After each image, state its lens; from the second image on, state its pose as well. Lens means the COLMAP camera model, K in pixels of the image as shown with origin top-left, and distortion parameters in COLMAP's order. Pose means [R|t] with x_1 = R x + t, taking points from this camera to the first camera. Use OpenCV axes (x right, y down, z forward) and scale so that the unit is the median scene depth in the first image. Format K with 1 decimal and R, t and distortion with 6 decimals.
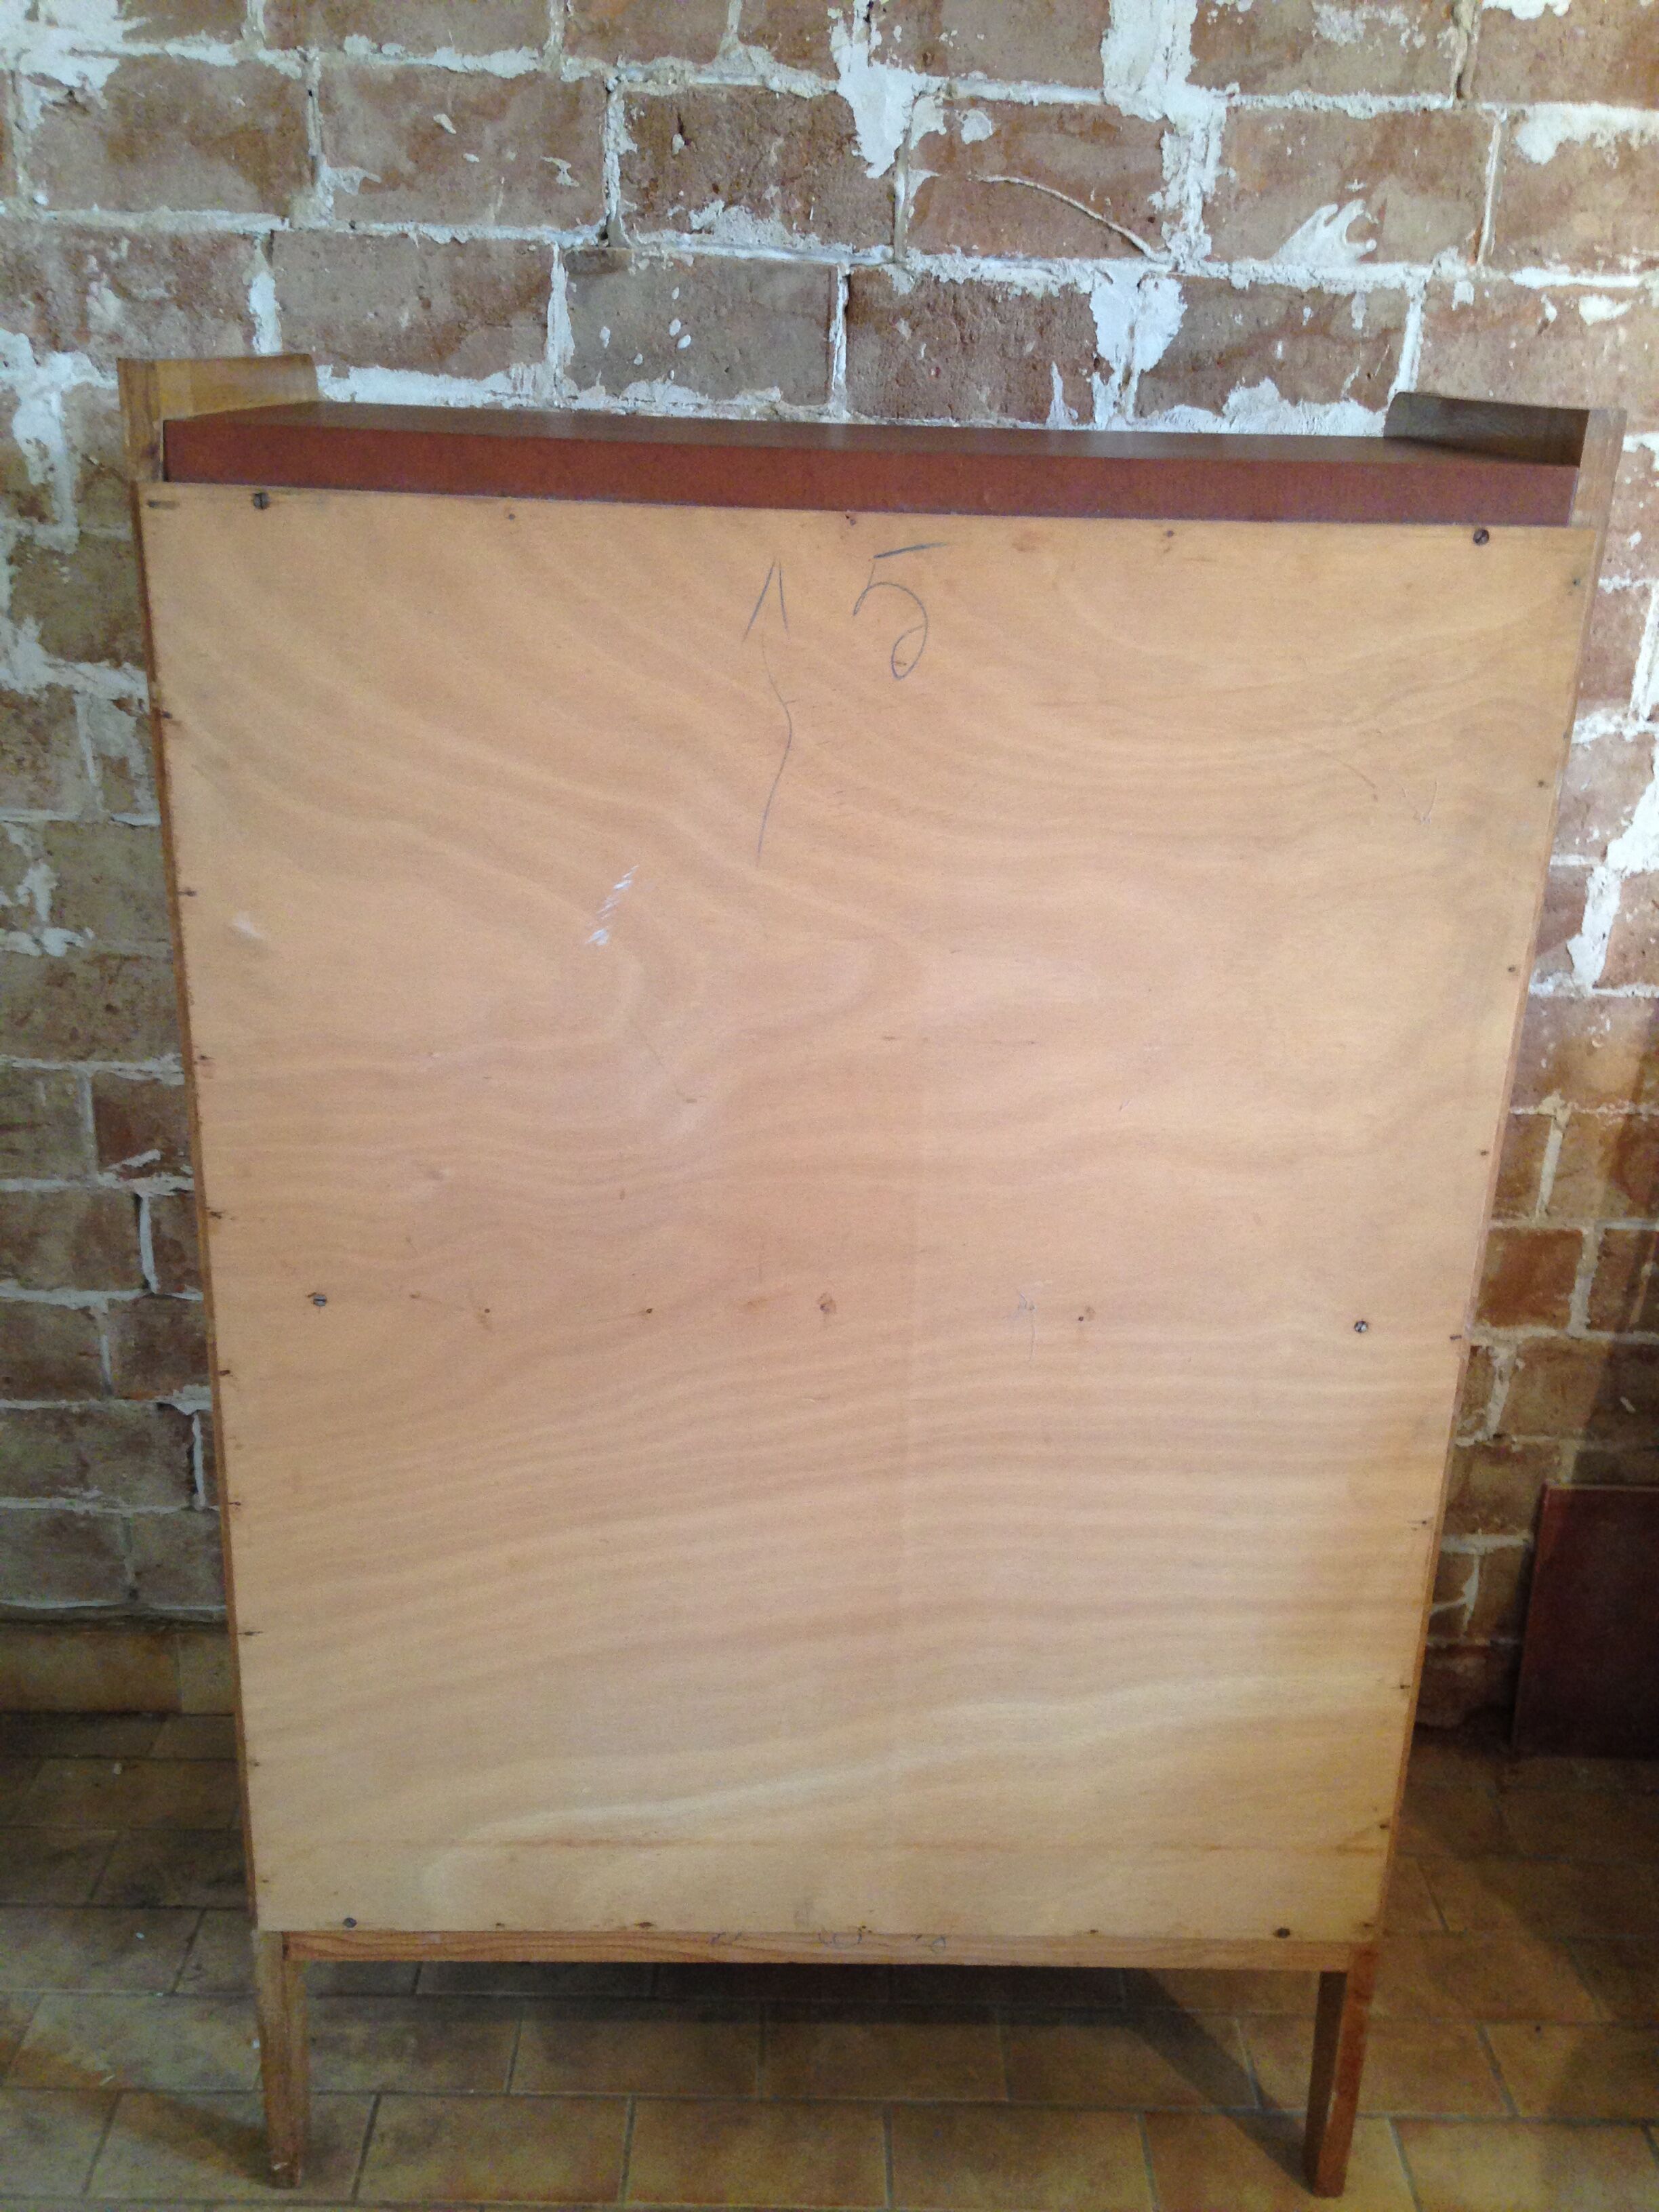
lens RADIAL K [[2057.6, 0, 821.7], [0, 2057.6, 1103.5], [0, 0, 1]] dist [0.049753, 0.000000]
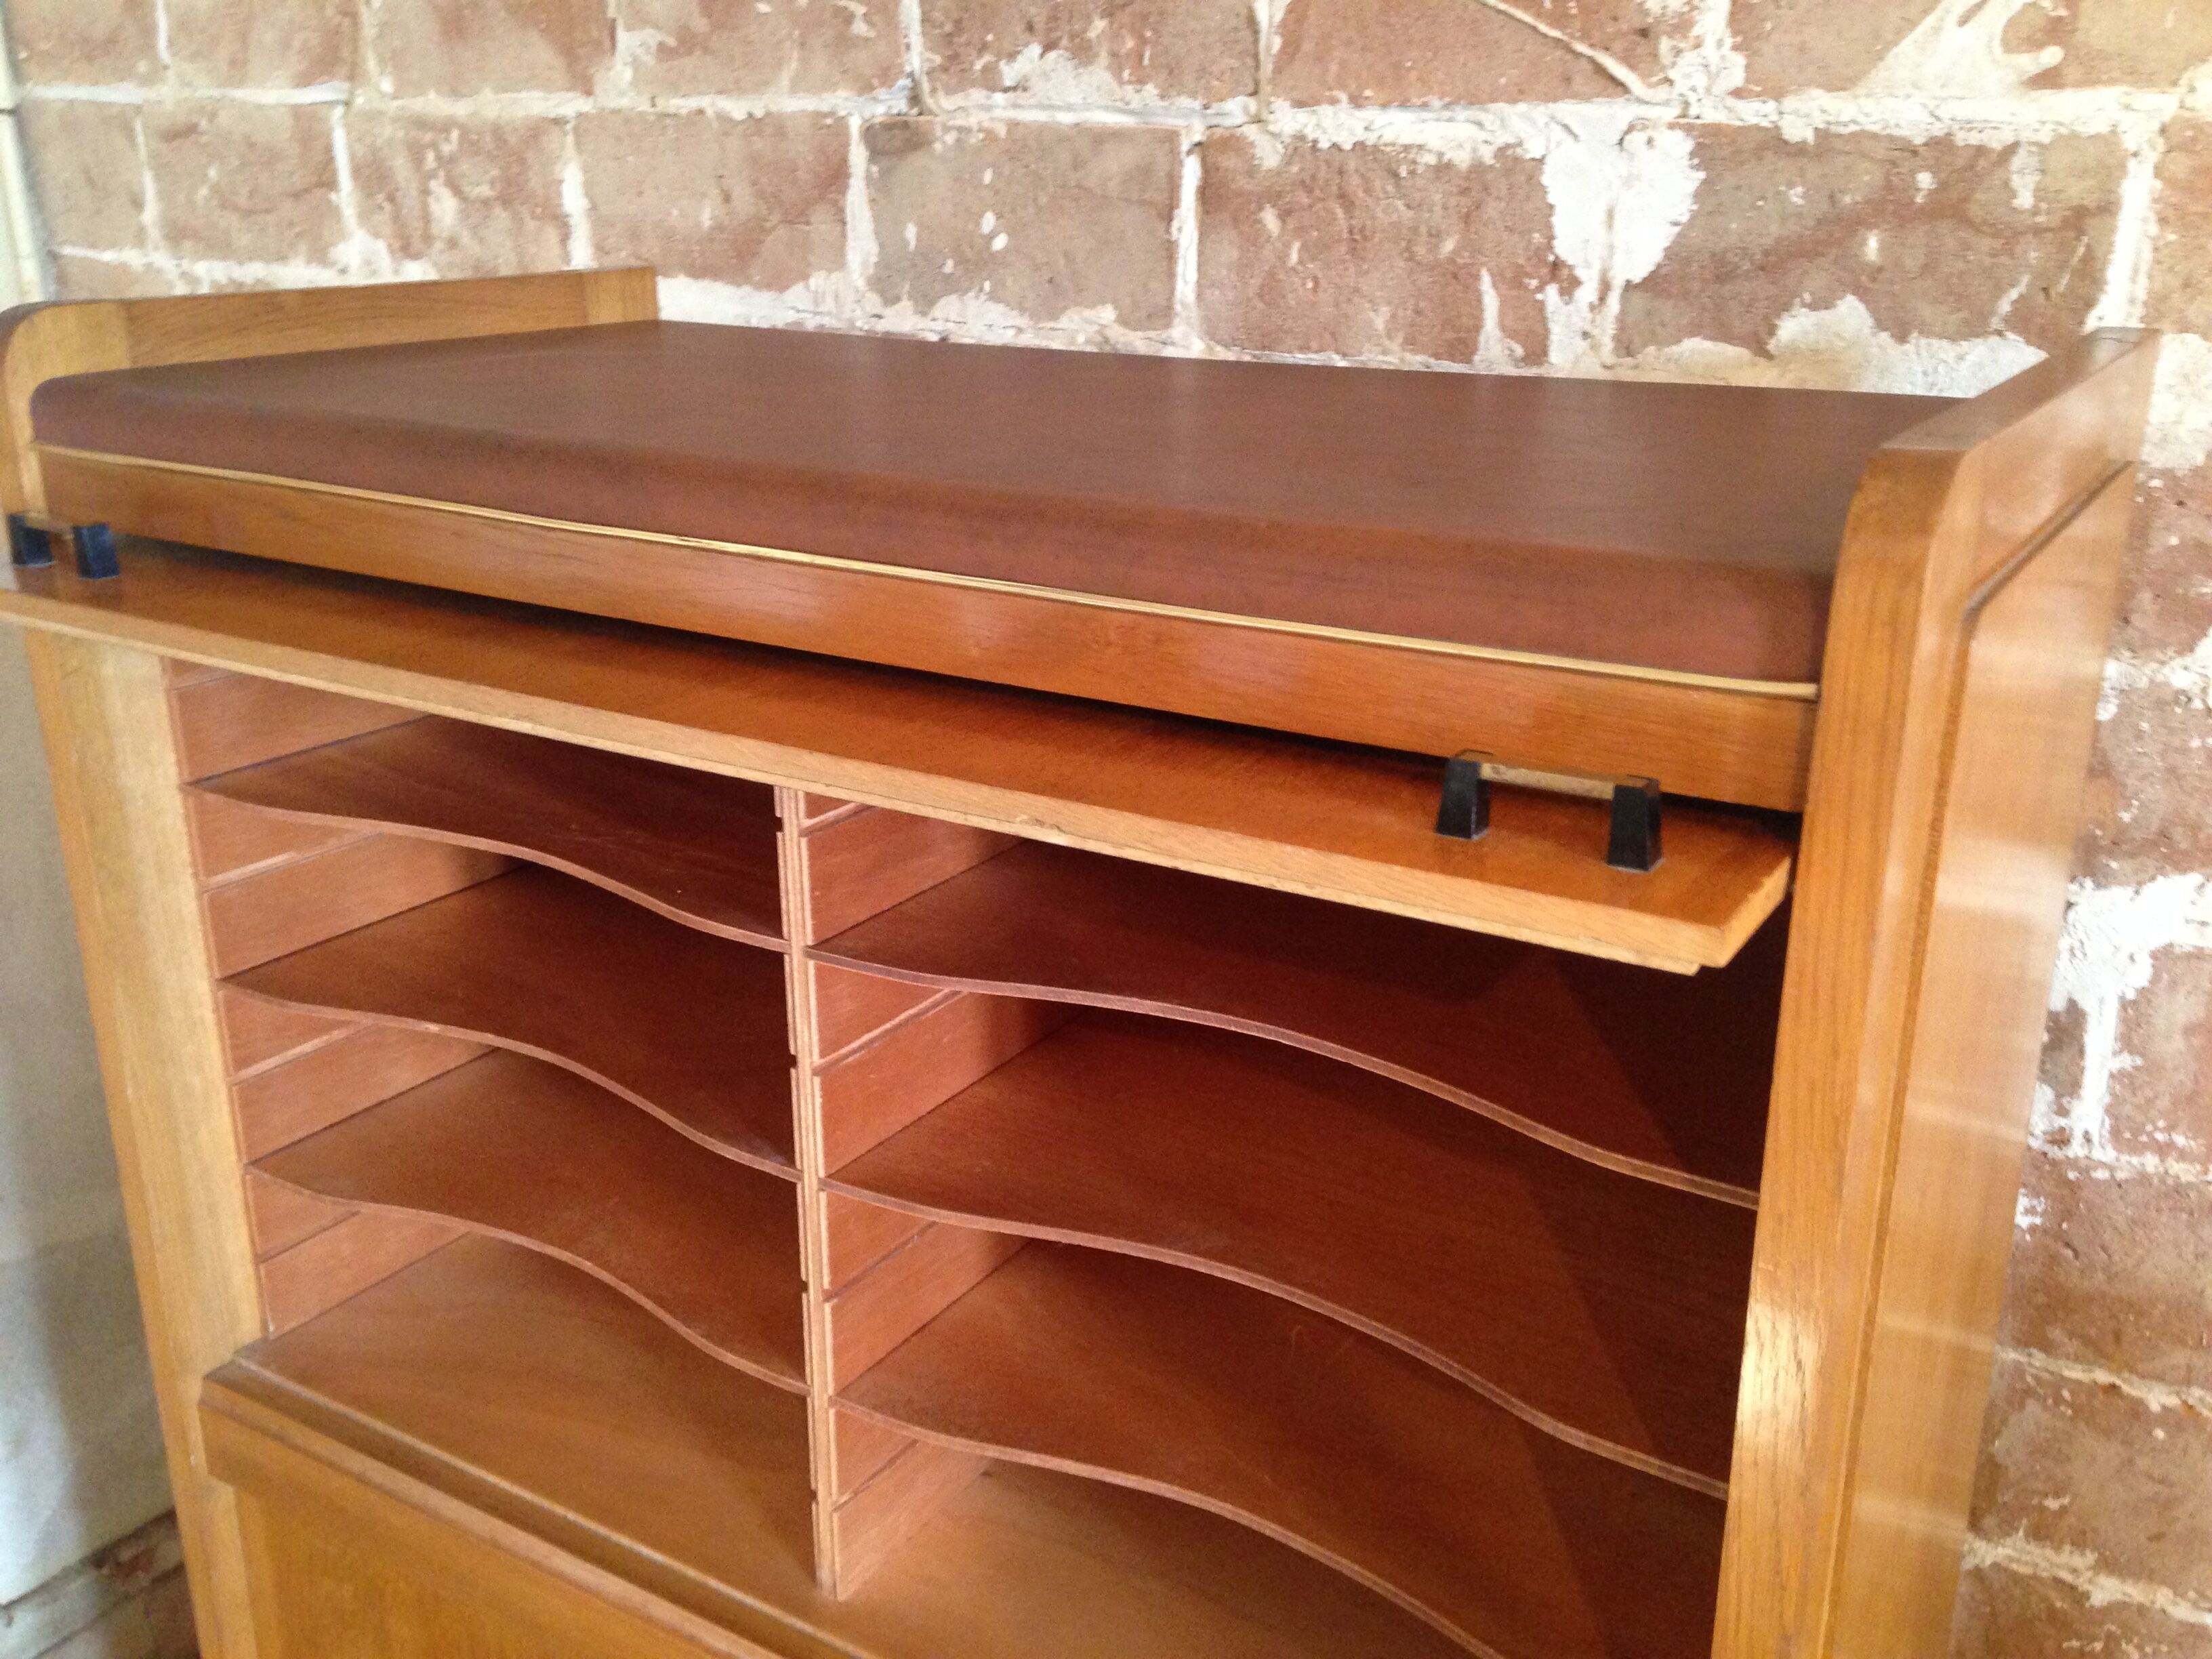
lens RADIAL K [[2057.6, 0, 1112.2], [0, 2057.6, 843.1], [0, 0, 1]] dist [0.049753, 0.000000]
pose [[0.843880, 0.143512, -0.516982, 0.363434], [-0.164337, 0.986389, 0.005567, -0.175085], [0.510744, 0.080261, 0.855978, 0.431163]]
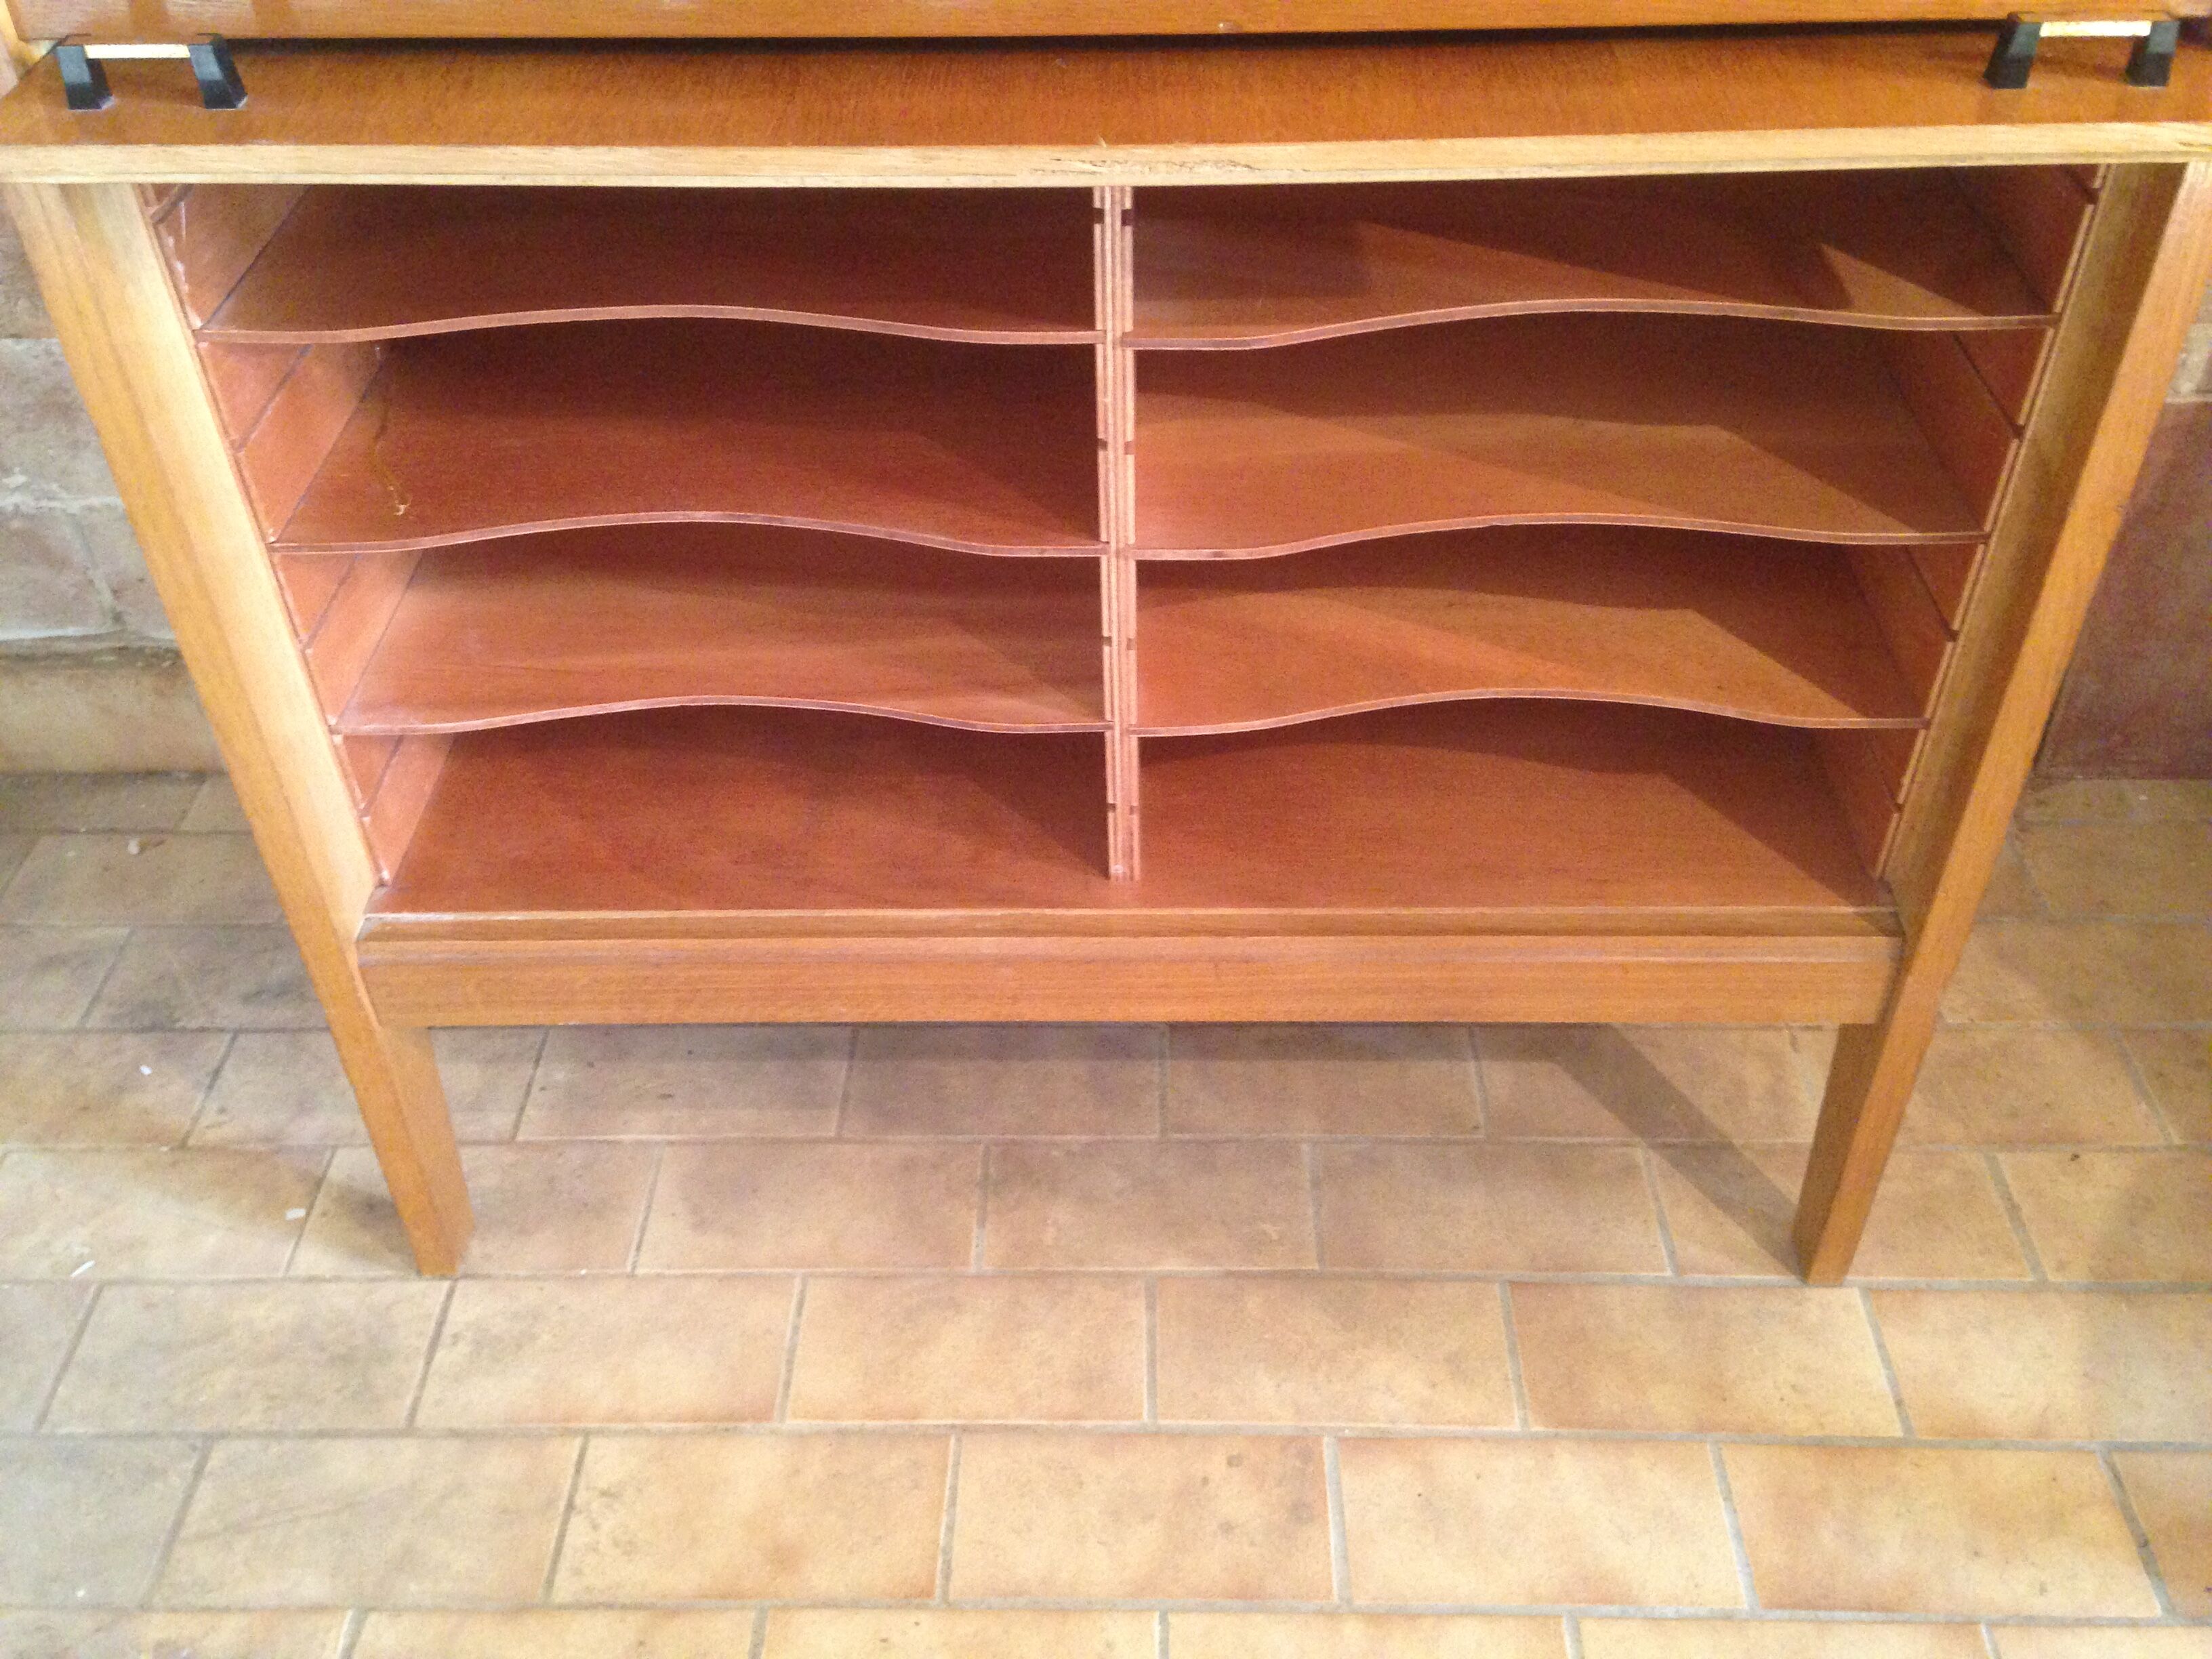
lens RADIAL K [[2057.6, 0, 1090.1], [0, 2057.6, 838.9], [0, 0, 1]] dist [0.049753, 0.000000]
pose [[0.998396, -0.024571, -0.051011, 0.052408], [0.040888, 0.936089, 0.349379, 0.088283], [0.039166, -0.350904, 0.935592, 0.395067]]
